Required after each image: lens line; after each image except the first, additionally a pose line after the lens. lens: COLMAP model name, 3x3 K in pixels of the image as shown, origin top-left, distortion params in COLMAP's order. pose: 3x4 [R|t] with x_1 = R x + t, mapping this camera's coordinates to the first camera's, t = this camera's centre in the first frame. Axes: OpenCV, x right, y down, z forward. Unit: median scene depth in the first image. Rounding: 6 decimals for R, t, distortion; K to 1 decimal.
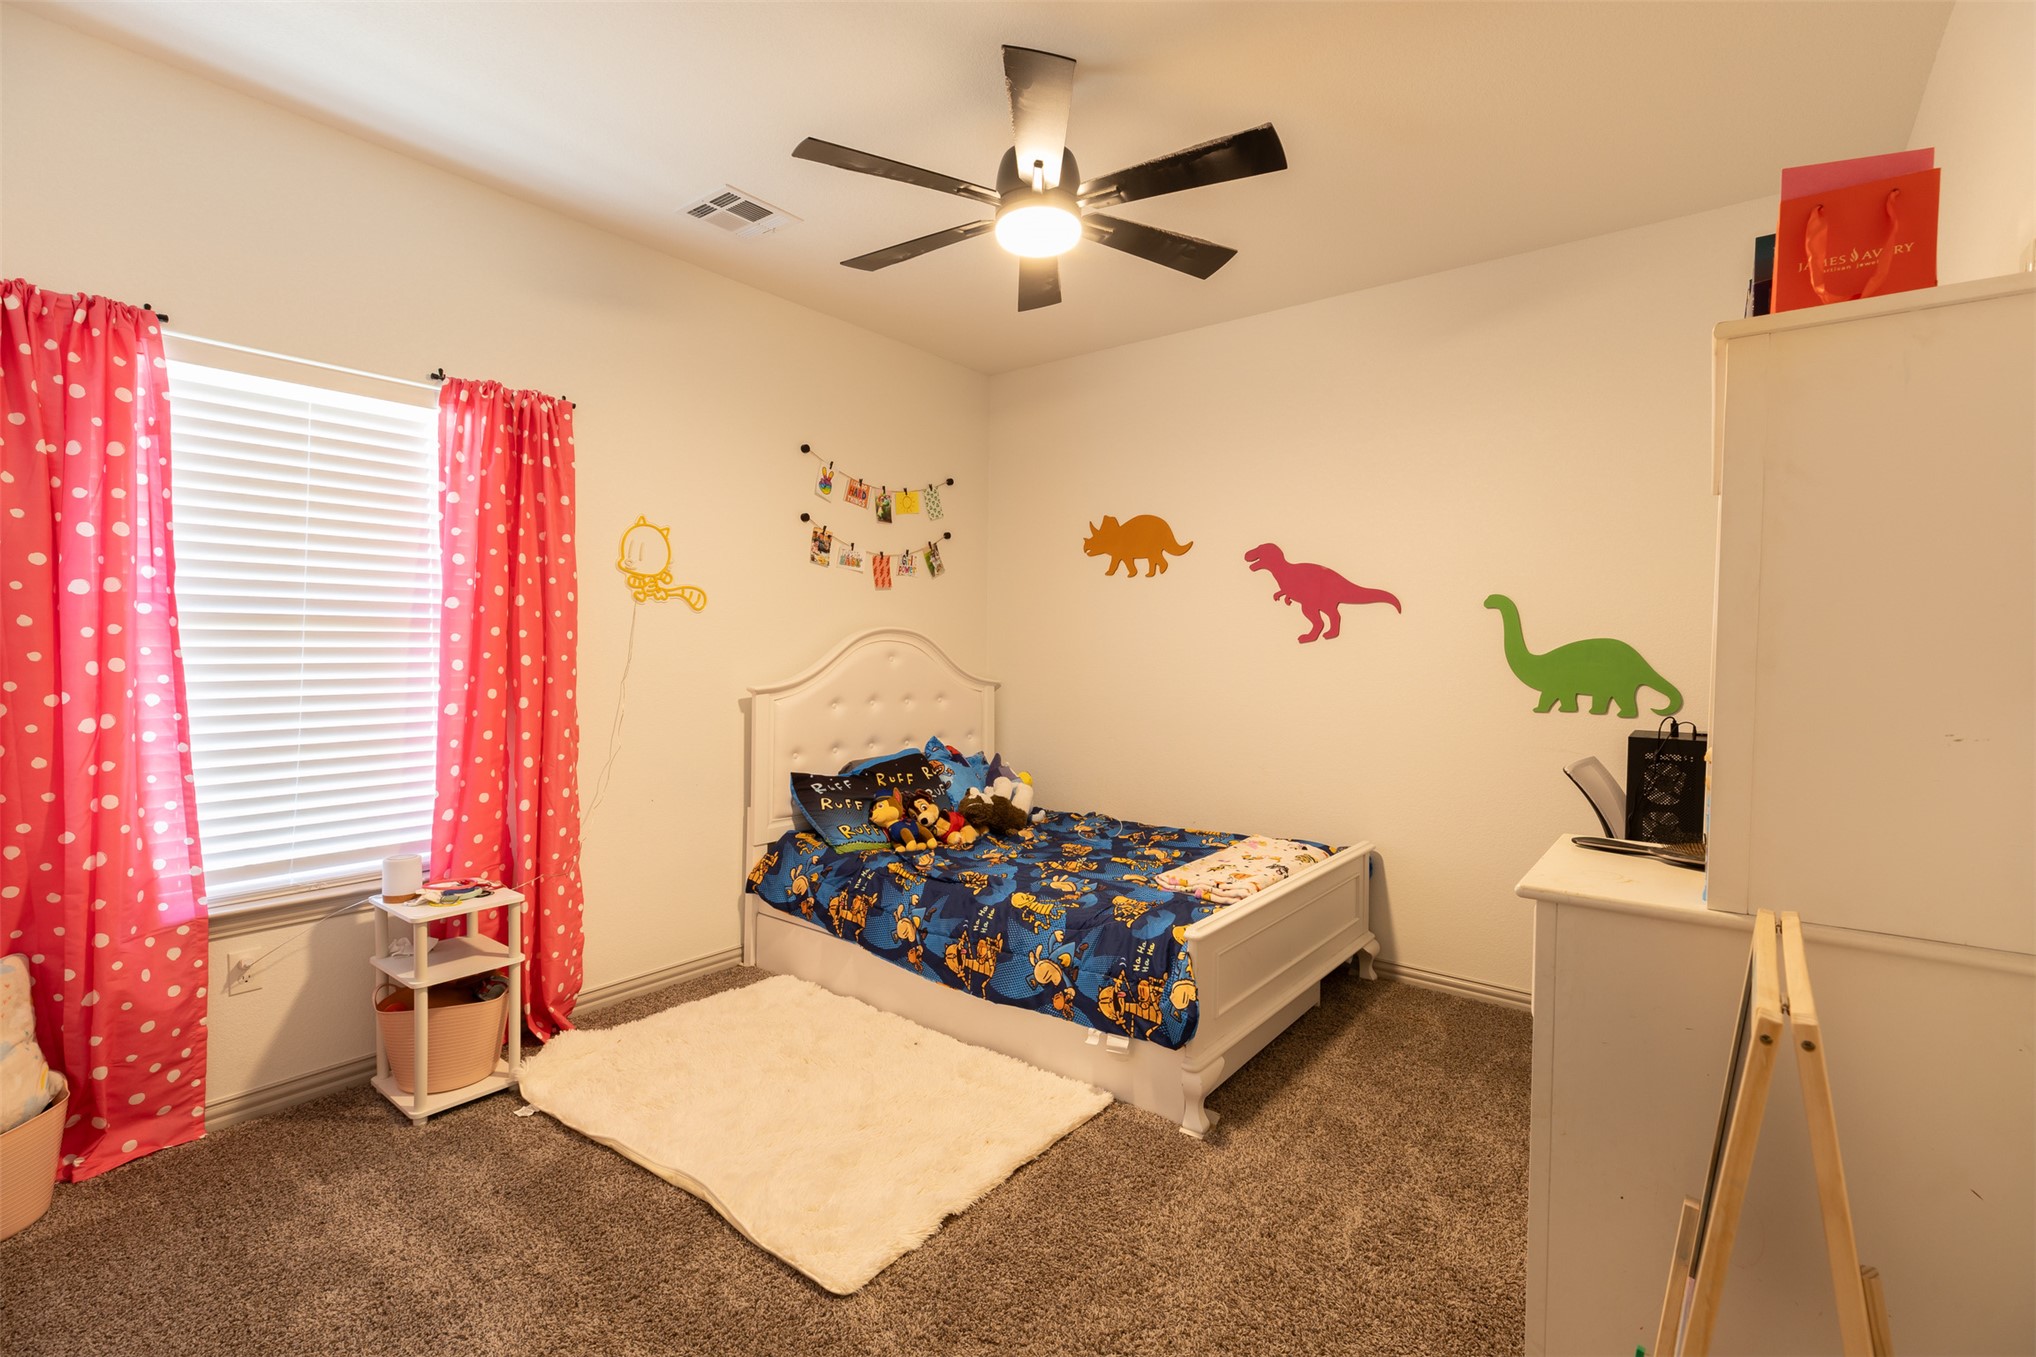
lens RADIAL K [[954.7, 0, 1020.4], [0, 954.7, 673.2], [0, 0, 1]] dist [0.003089, 0.001174]
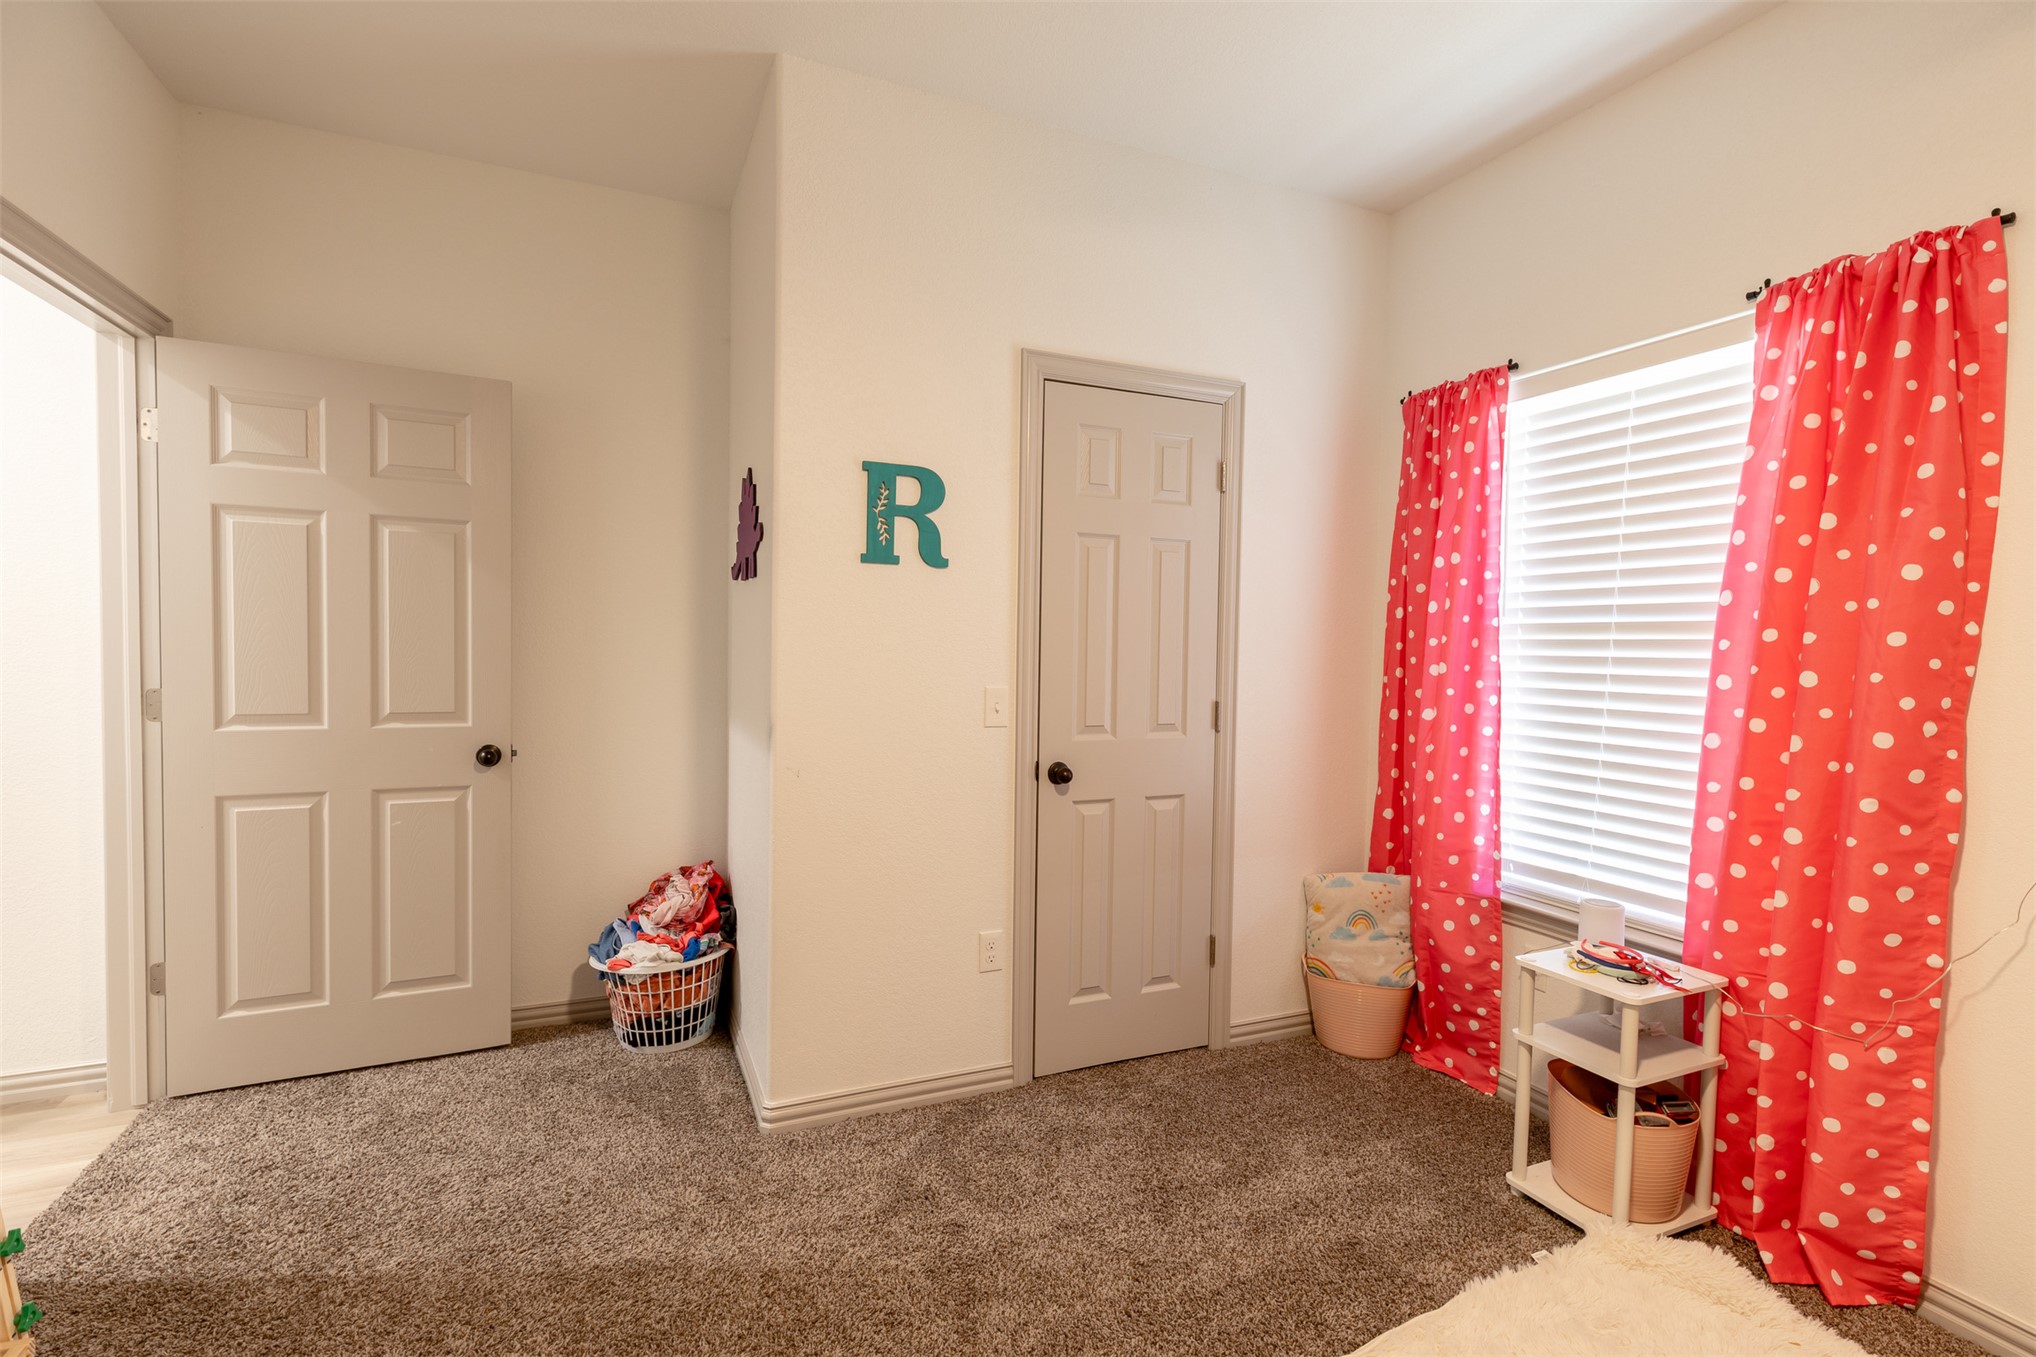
lens RADIAL K [[954.7, 0, 1024.6], [0, 954.7, 671.9], [0, 0, 1]] dist [0.003089, 0.001174]
pose [[-0.486660, 0.004474, -0.873580, 0.379059], [-0.047497, 0.998372, 0.031574, -0.015742], [0.872299, 0.056858, -0.485656, 1.047683]]
